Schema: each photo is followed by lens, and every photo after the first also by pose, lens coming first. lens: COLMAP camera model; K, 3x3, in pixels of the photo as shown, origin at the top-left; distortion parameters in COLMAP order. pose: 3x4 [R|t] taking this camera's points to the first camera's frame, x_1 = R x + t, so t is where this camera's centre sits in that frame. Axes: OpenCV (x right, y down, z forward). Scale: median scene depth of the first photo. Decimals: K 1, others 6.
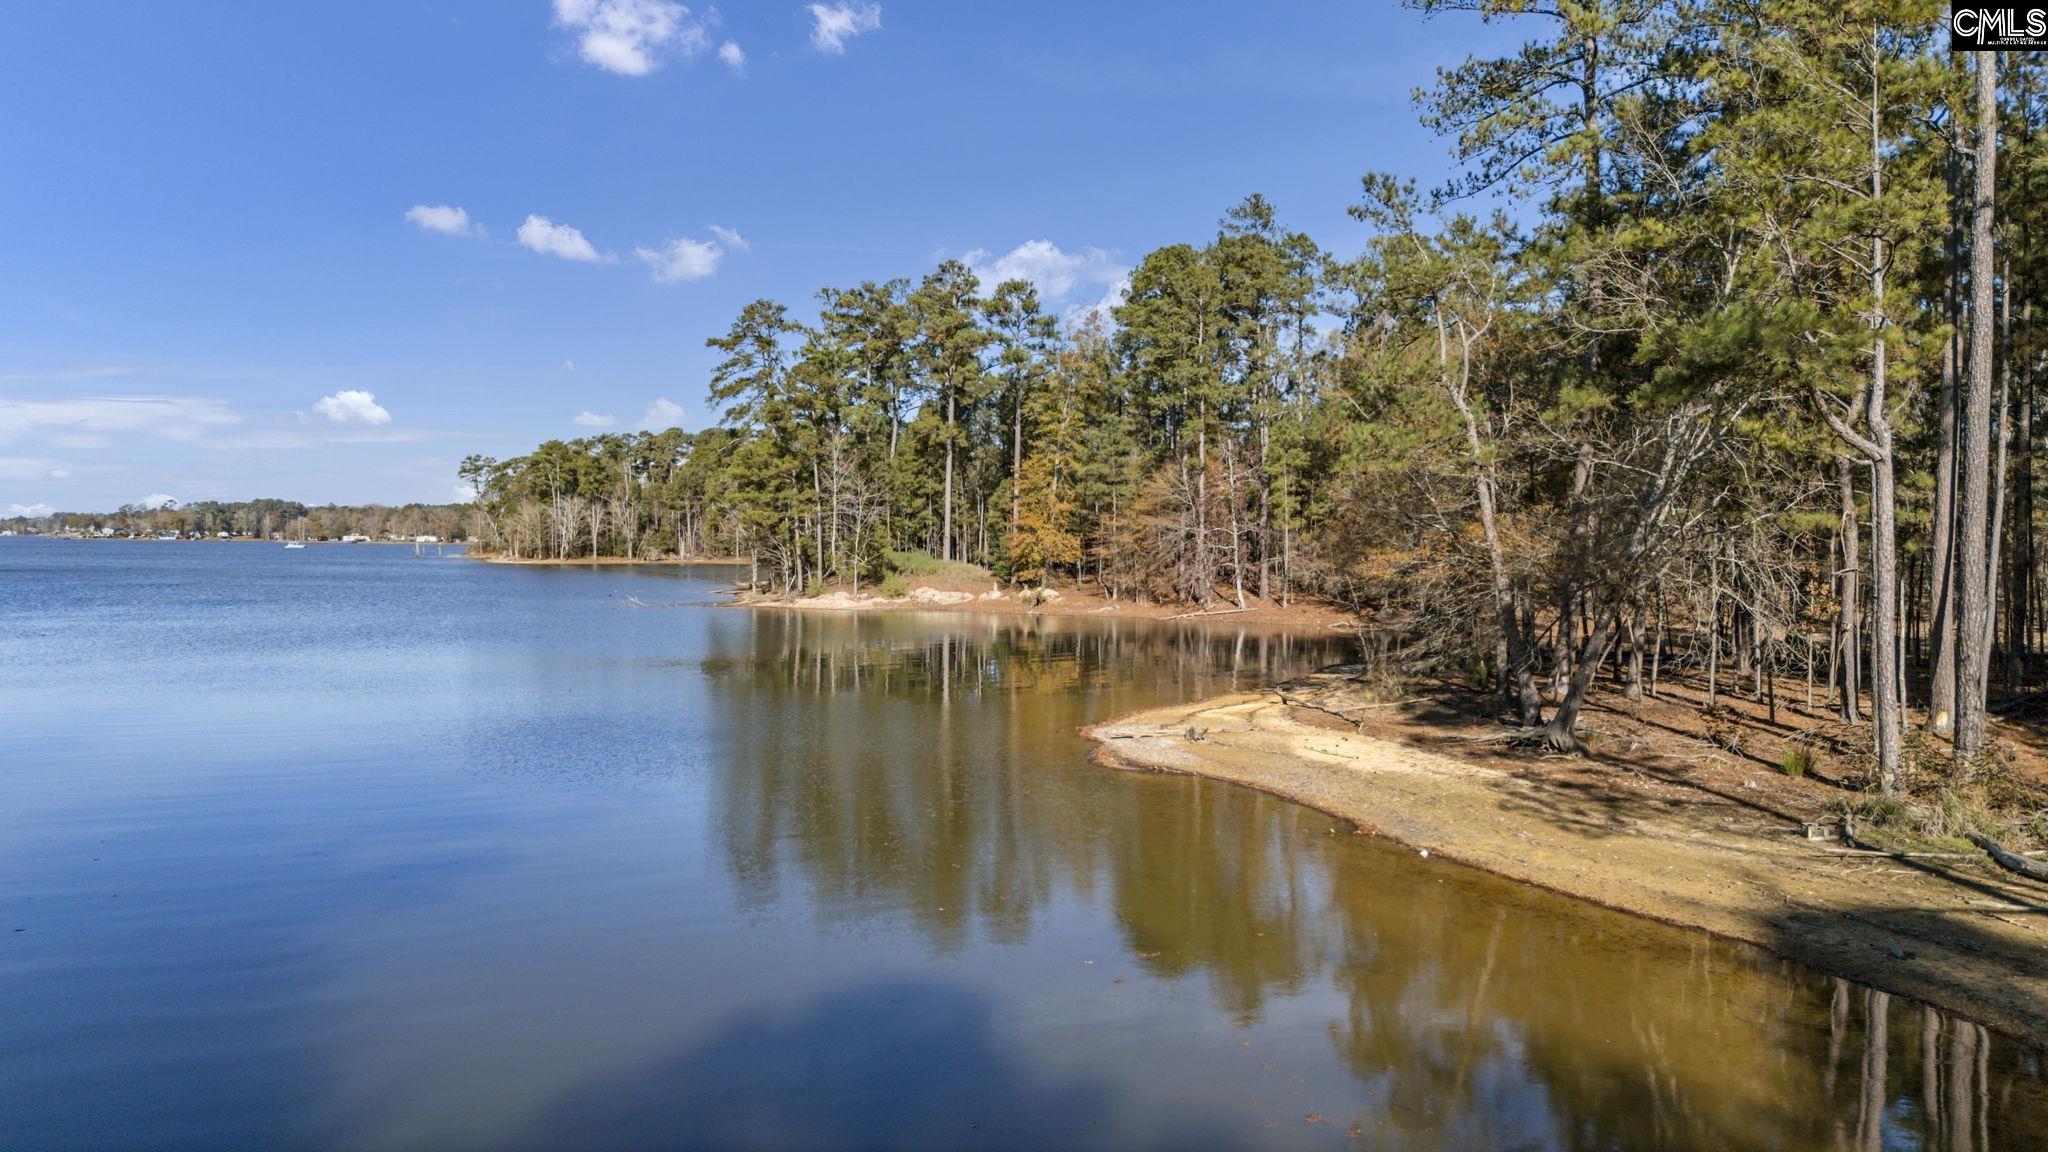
lens RADIAL K [[1518.4, 0, 1024.0], [0, 1518.4, 576.0], [0, 0, 1]] dist [0.065152, -0.061235]
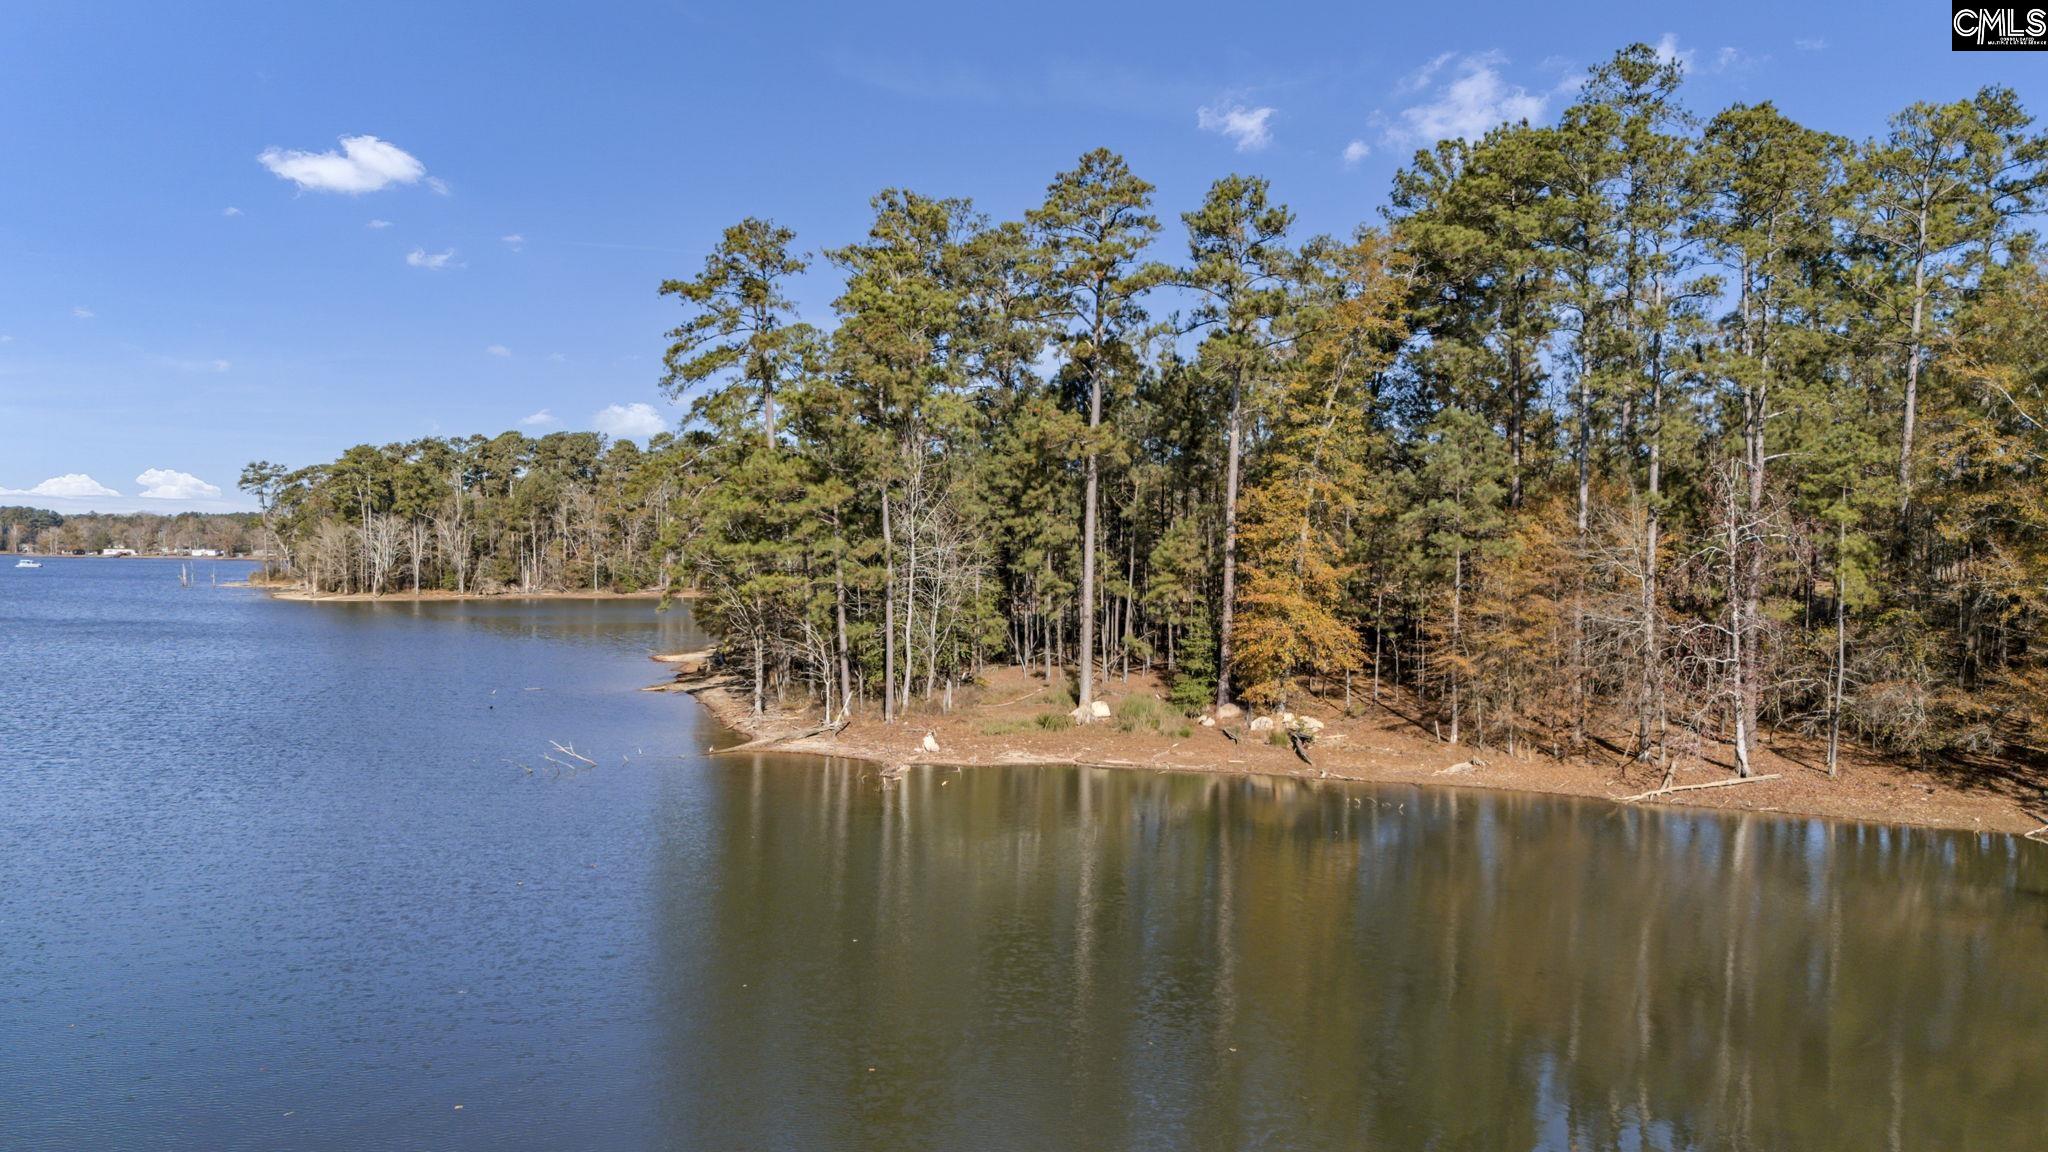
lens RADIAL K [[1606.9, 0, 1024.0], [0, 1606.9, 576.0], [0, 0, 1]] dist [0.056393, -0.001924]
pose [[0.995564, 0.001841, 0.094066, -0.043081], [-0.000830, 0.999942, -0.010782, -0.011186], [-0.094080, 0.010656, 0.995508, 0.121607]]
